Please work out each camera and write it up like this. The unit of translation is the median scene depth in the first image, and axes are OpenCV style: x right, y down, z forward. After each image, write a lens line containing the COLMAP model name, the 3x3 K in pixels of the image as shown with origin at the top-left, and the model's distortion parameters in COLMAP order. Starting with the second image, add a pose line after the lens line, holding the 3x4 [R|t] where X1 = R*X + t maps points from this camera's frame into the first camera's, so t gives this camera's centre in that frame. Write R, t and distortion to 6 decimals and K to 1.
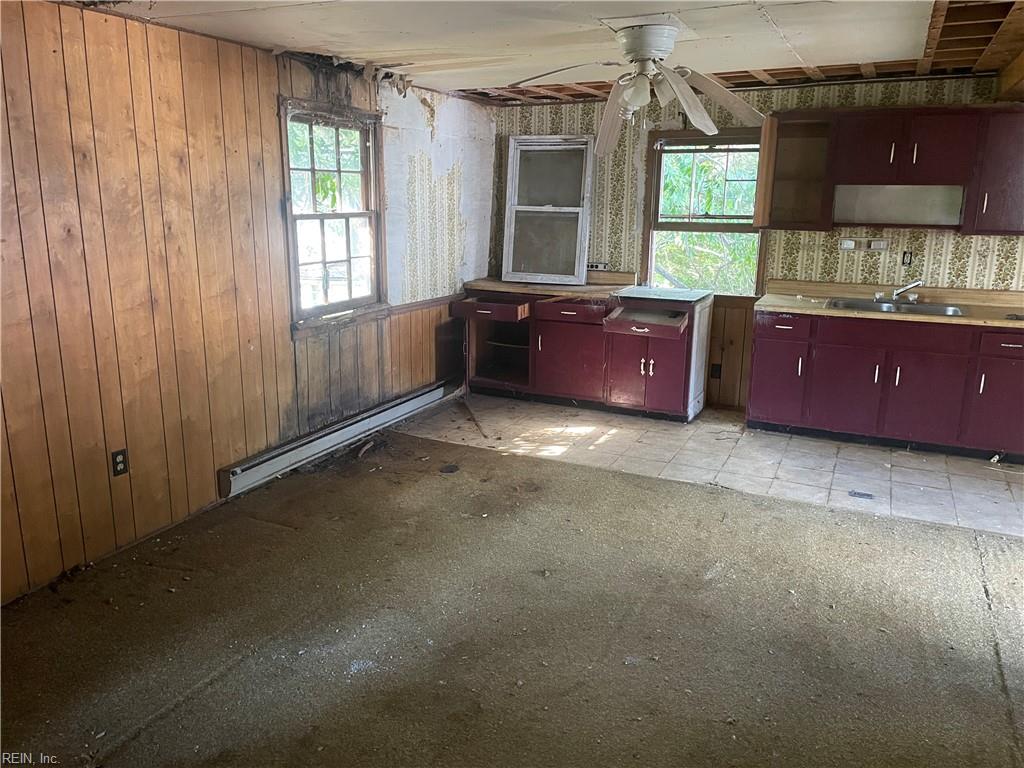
lens RADIAL K [[775.9, 0, 514.3], [0, 775.9, 375.8], [0, 0, 1]] dist [0.100603, -0.138592]
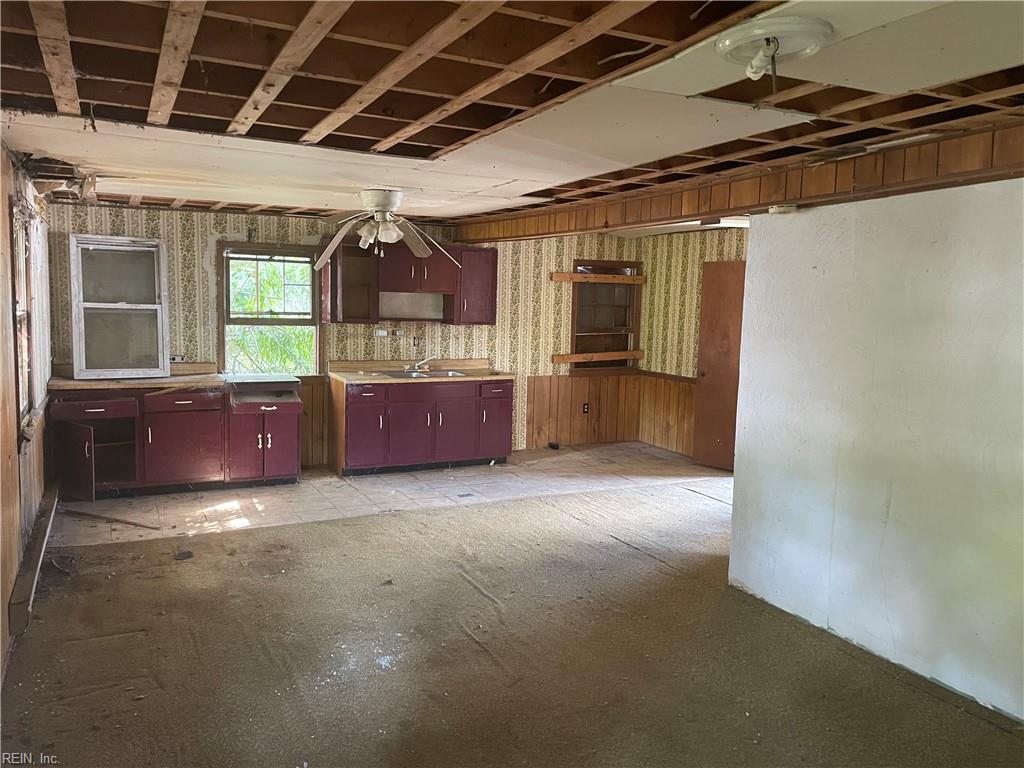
lens RADIAL K [[775.9, 0, 514.3], [0, 775.9, 375.8], [0, 0, 1]] dist [0.100603, -0.138592]
pose [[0.606250, -0.074330, 0.791793, -0.519242], [0.161436, 0.986396, -0.031007, -0.010765], [-0.778716, 0.146622, 0.610002, -0.014531]]
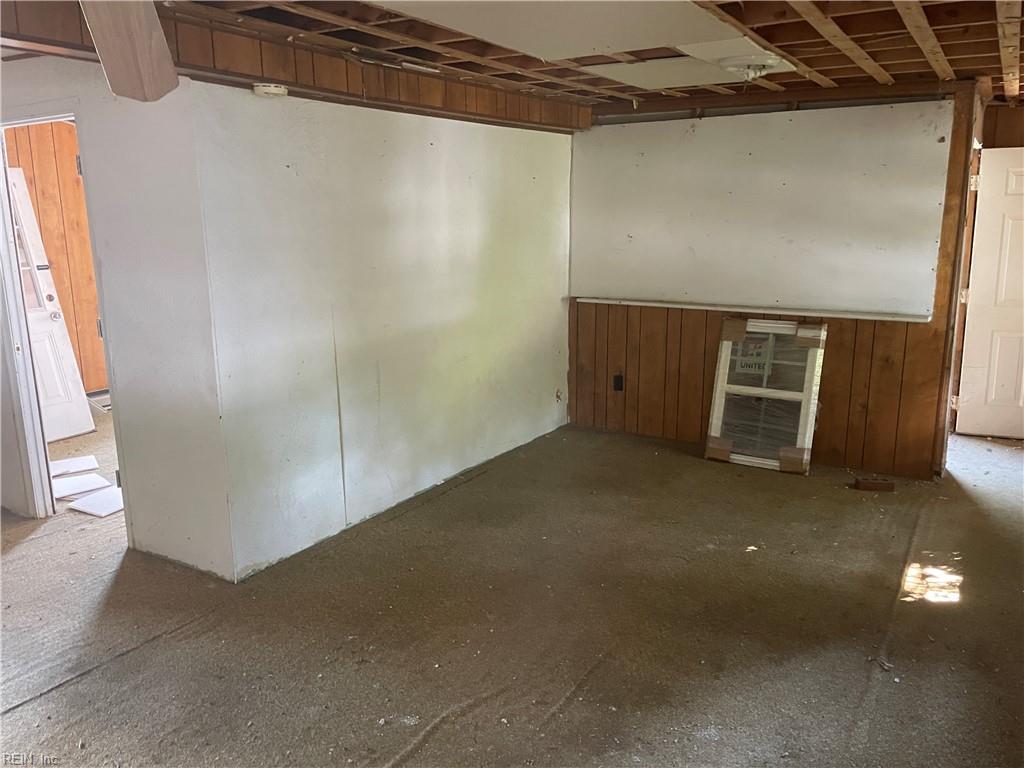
lens RADIAL K [[775.9, 0, 514.3], [0, 775.9, 375.8], [0, 0, 1]] dist [0.100603, -0.138592]
pose [[-0.994212, -0.033264, 0.102157, -0.025153], [0.012553, 0.908383, 0.417950, -0.196813], [-0.106701, 0.416813, -0.902708, 0.825341]]
